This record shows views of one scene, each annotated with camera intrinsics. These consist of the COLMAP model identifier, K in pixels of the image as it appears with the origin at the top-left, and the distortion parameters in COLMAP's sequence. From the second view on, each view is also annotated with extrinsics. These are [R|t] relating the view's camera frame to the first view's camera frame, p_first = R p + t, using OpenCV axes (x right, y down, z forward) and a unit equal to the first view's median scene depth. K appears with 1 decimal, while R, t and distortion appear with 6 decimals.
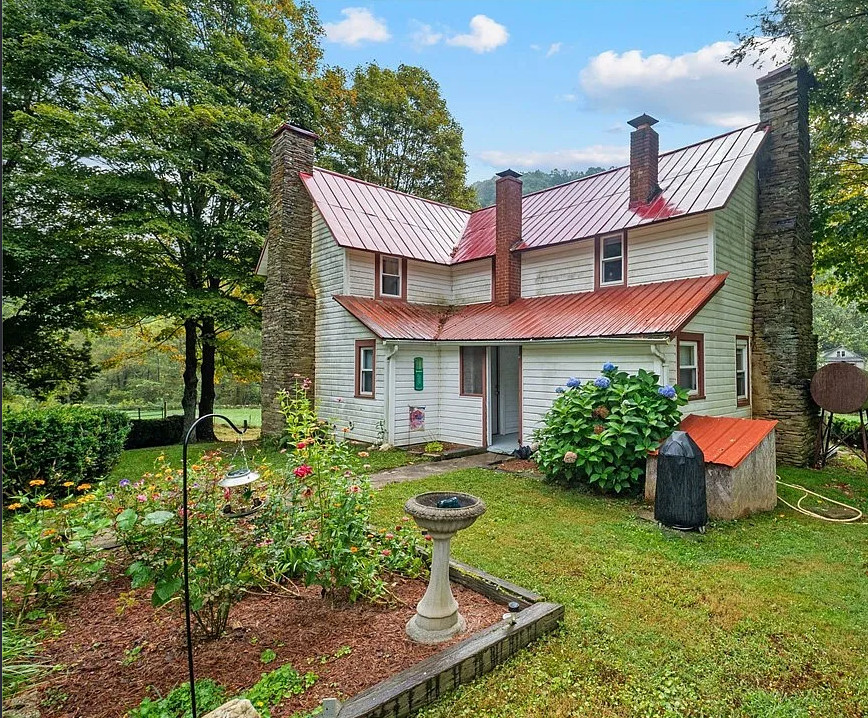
lens RADIAL K [[496.0, 0, 433.7], [0, 496.0, 360.4], [0, 0, 1]] dist [-0.006152, 0.001968]
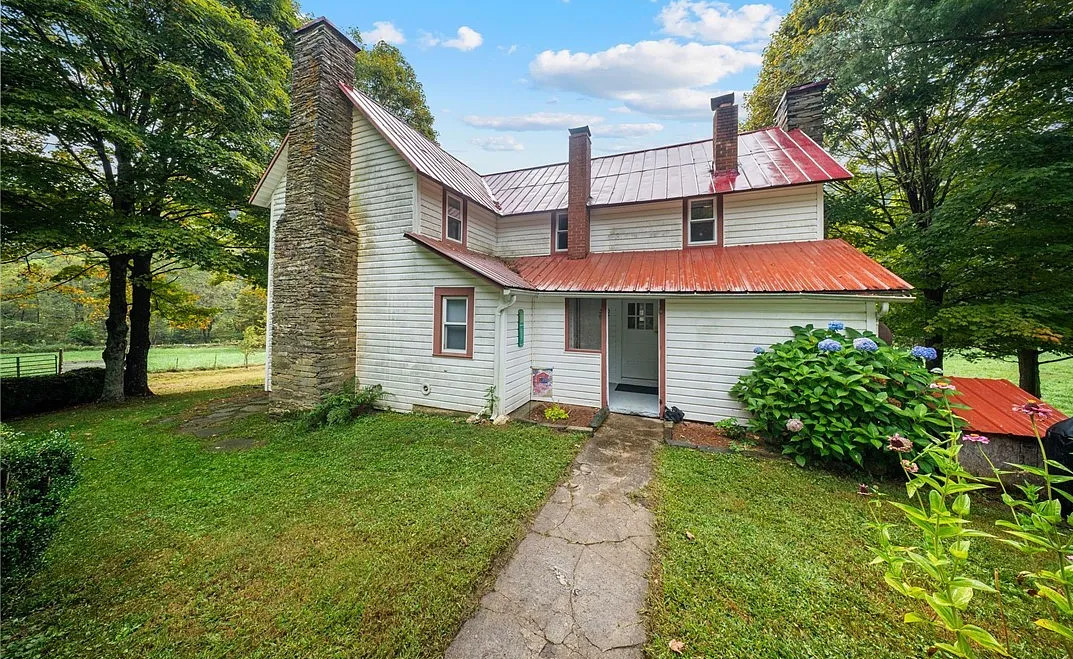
lens RADIAL K [[346.5, 0, 505.9], [0, 346.5, 305.0], [0, 0, 1]] dist [-0.005147, -0.000431]
pose [[0.909505, 0.013157, 0.415484, -0.300532], [-0.011587, 0.999913, -0.006301, -0.009274], [-0.415531, 0.000916, 0.909579, 0.432814]]
